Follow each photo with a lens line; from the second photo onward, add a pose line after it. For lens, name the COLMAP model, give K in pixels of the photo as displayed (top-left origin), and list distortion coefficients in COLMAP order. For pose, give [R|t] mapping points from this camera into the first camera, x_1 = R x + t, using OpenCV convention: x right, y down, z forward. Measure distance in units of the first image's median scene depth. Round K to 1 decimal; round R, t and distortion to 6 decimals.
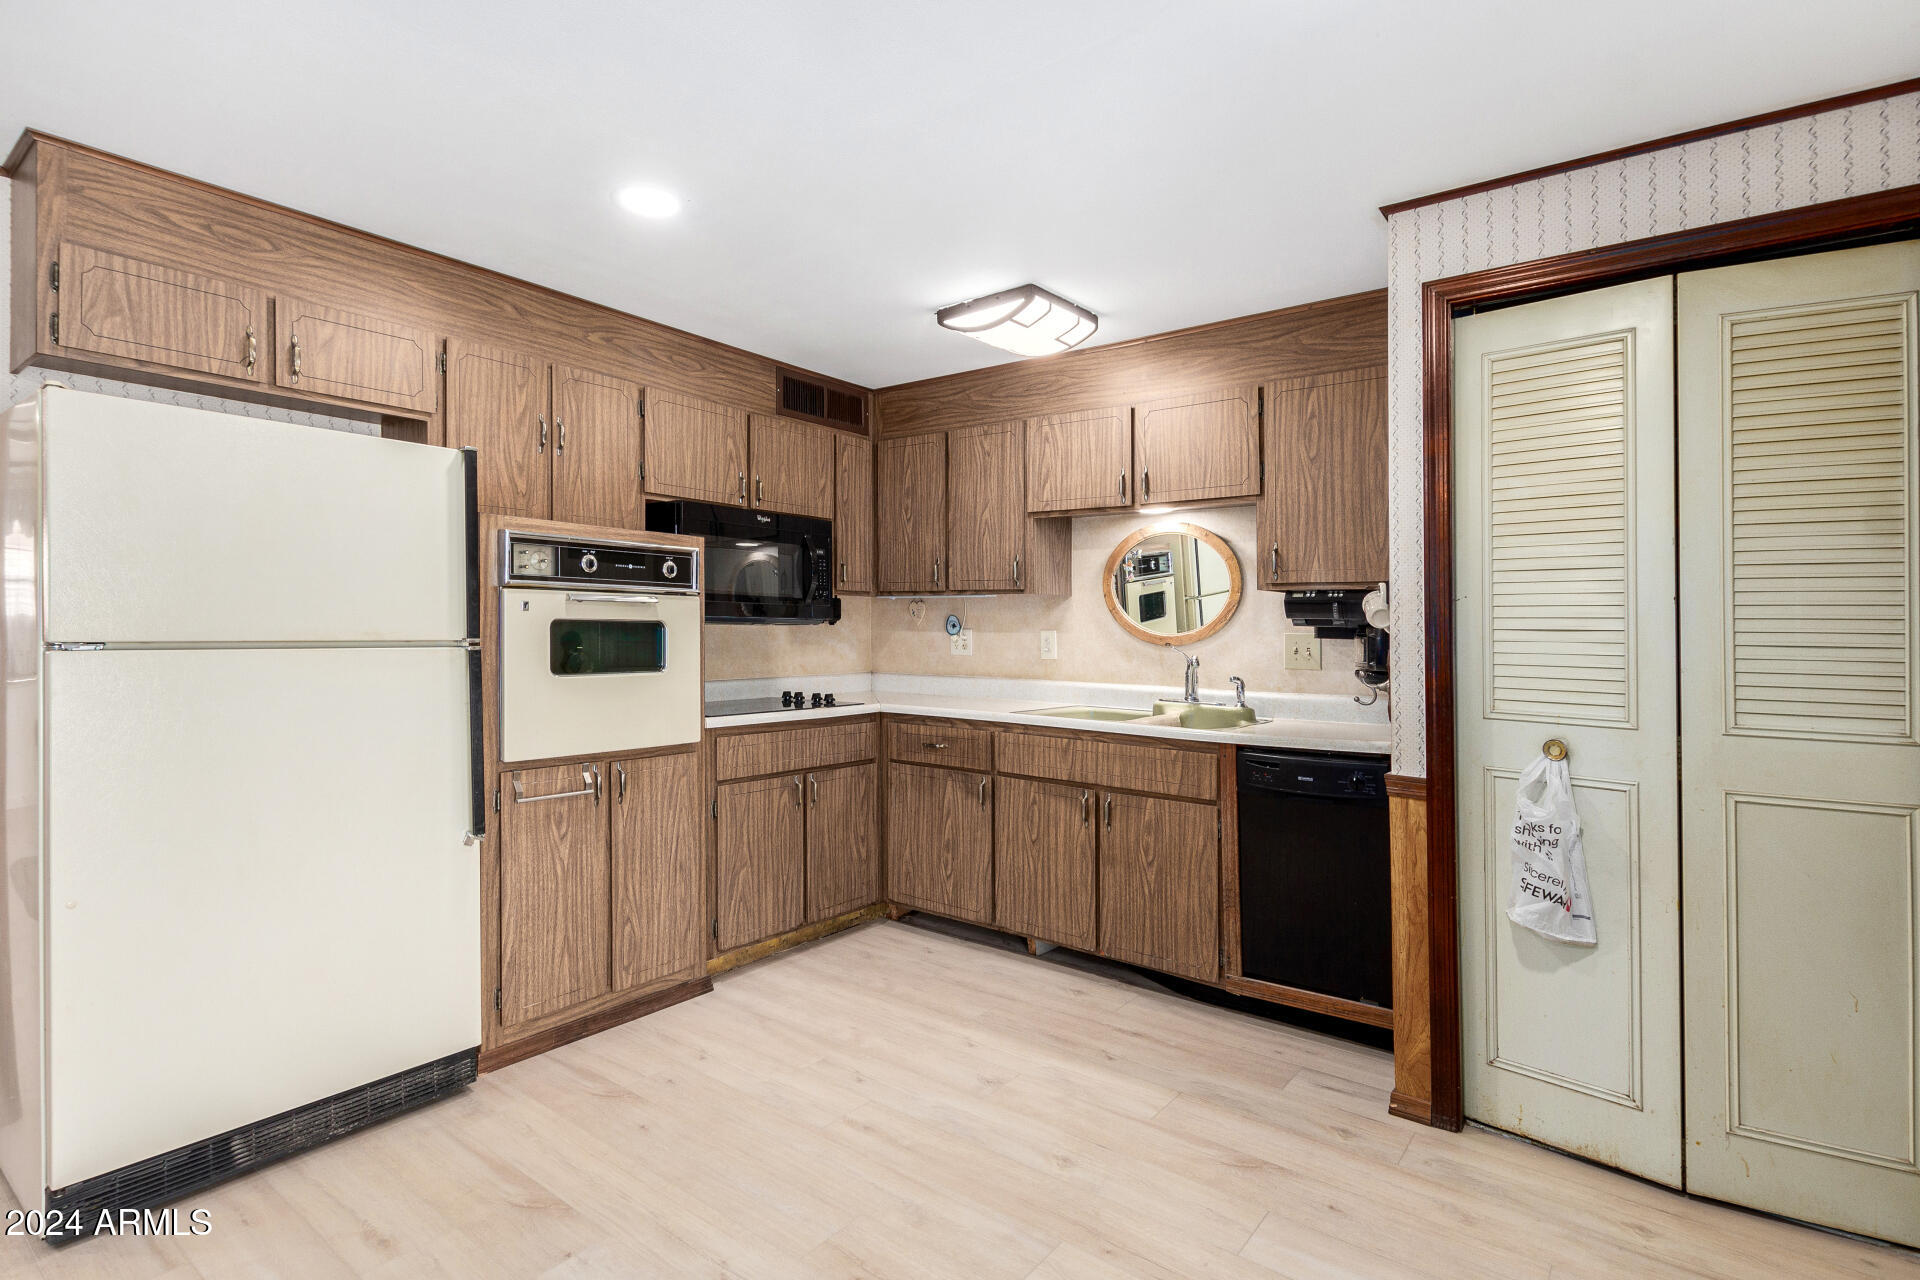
lens RADIAL K [[955.1, 0, 909.6], [0, 955.1, 615.8], [0, 0, 1]] dist [0.004014, 0.000104]
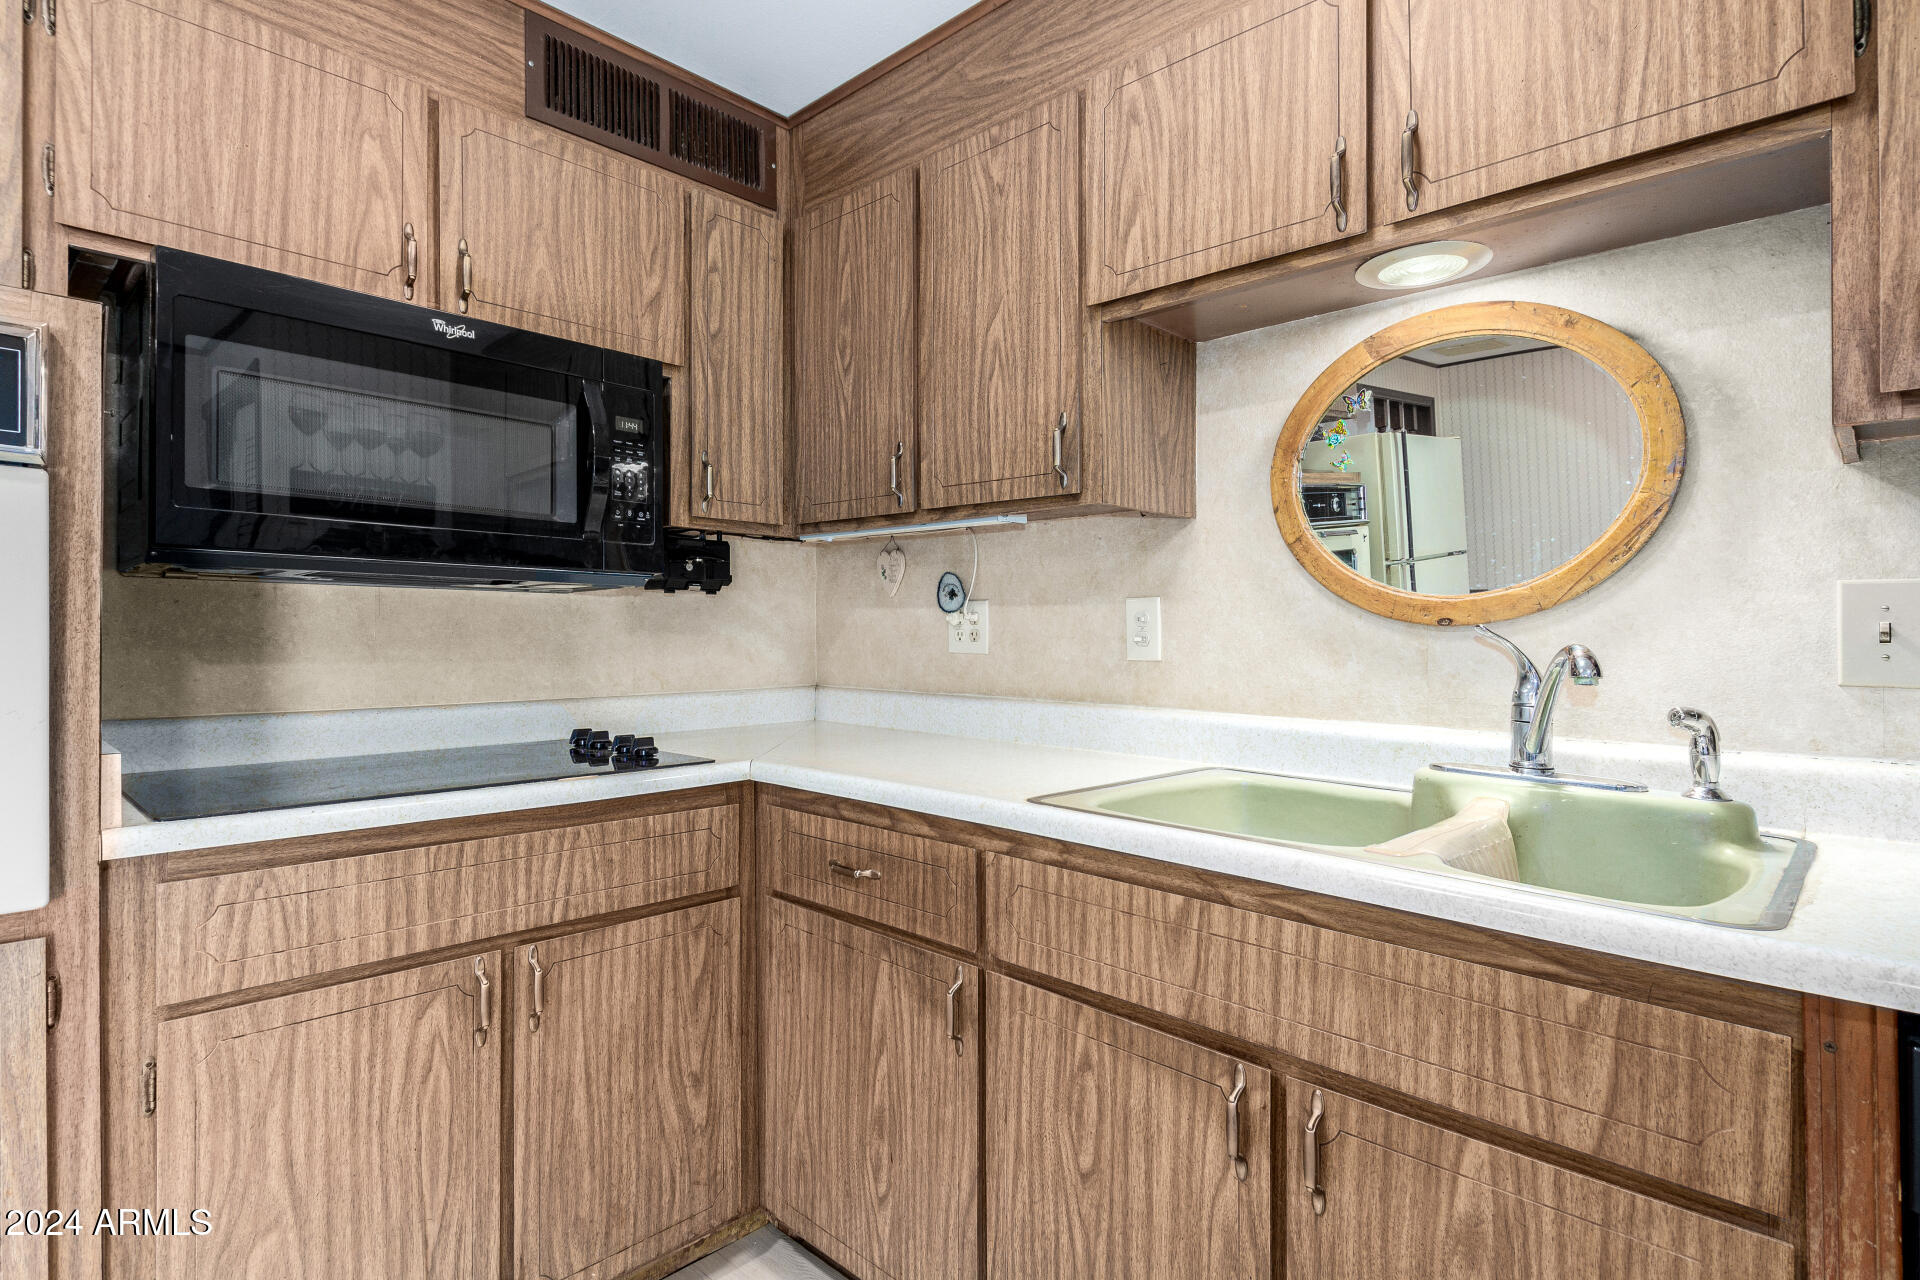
lens RADIAL K [[970.4, 0, 930.2], [0, 970.4, 637.2], [0, 0, 1]] dist [0.001210, -0.000243]
pose [[0.995051, -0.002684, -0.099330, 0.110237], [0.004284, 0.999865, 0.015894, 0.032176], [0.099274, -0.016241, 0.994928, 0.647642]]
